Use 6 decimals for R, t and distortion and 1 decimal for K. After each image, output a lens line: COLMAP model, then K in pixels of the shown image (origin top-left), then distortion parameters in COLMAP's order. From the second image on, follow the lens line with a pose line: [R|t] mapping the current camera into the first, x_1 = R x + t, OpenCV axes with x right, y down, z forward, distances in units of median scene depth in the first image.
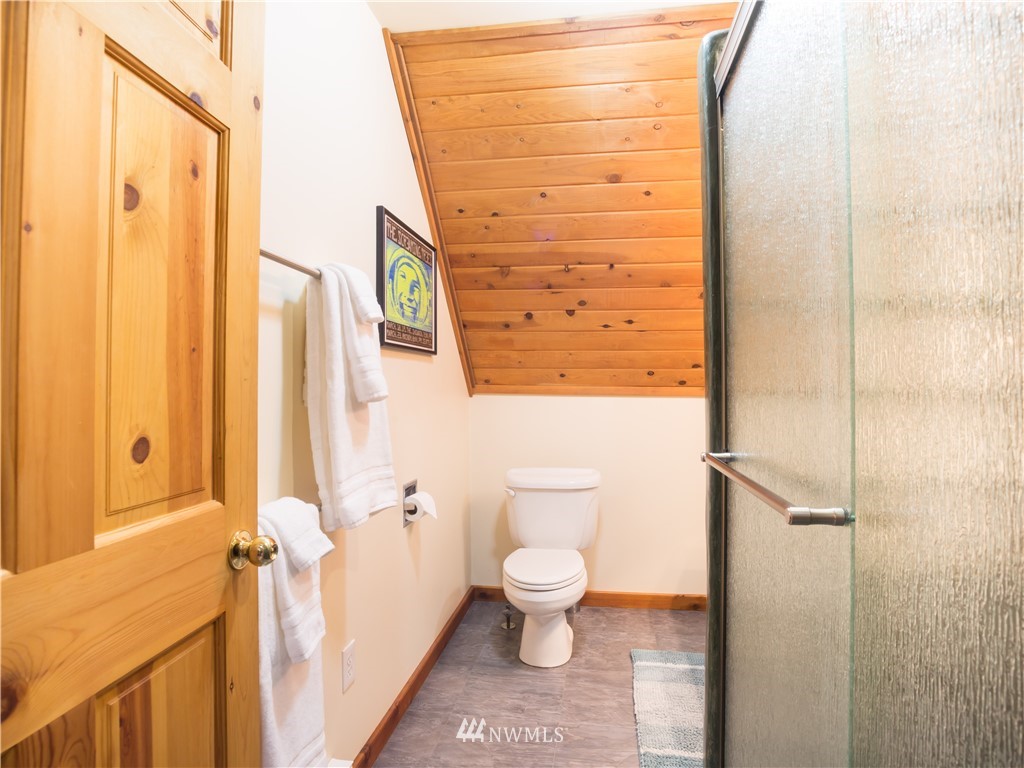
lens RADIAL K [[576.5, 0, 512.8], [0, 576.5, 384.6], [0, 0, 1]] dist [-0.066641, 0.021937]
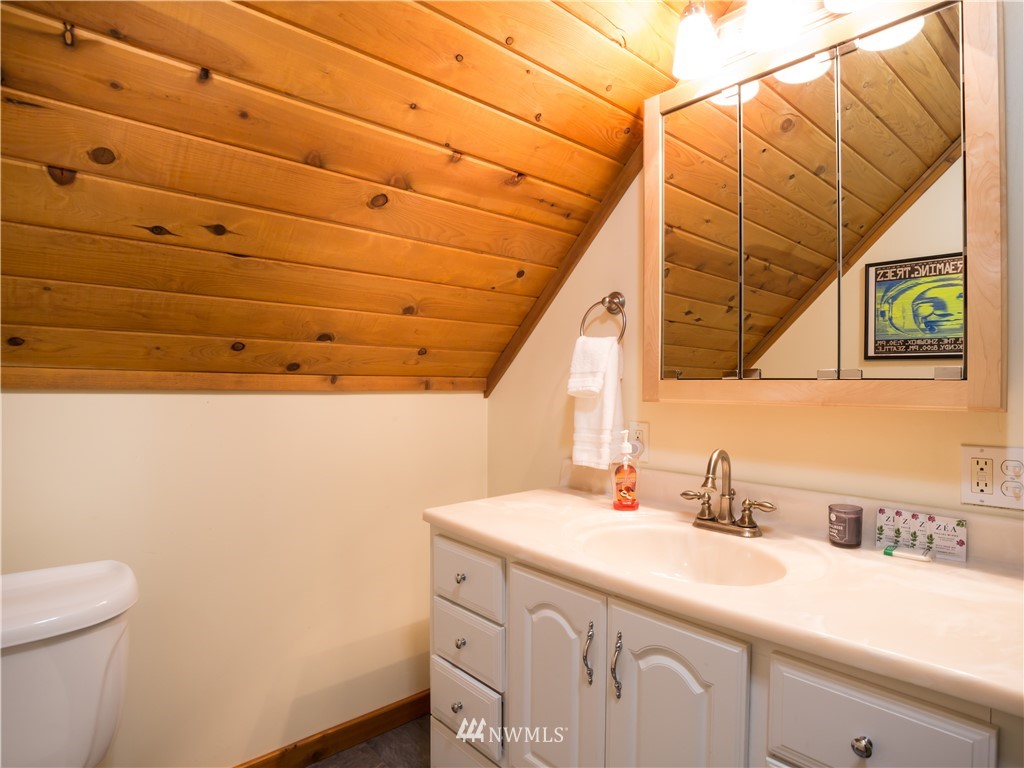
lens RADIAL K [[576.5, 0, 513.7], [0, 576.5, 382.4], [0, 0, 1]] dist [-0.066641, 0.021937]
pose [[0.632457, 0.008920, 0.774544, 0.006210], [-0.022207, 0.999731, 0.006621, 0.003590], [-0.774277, -0.021388, 0.632486, 0.532902]]
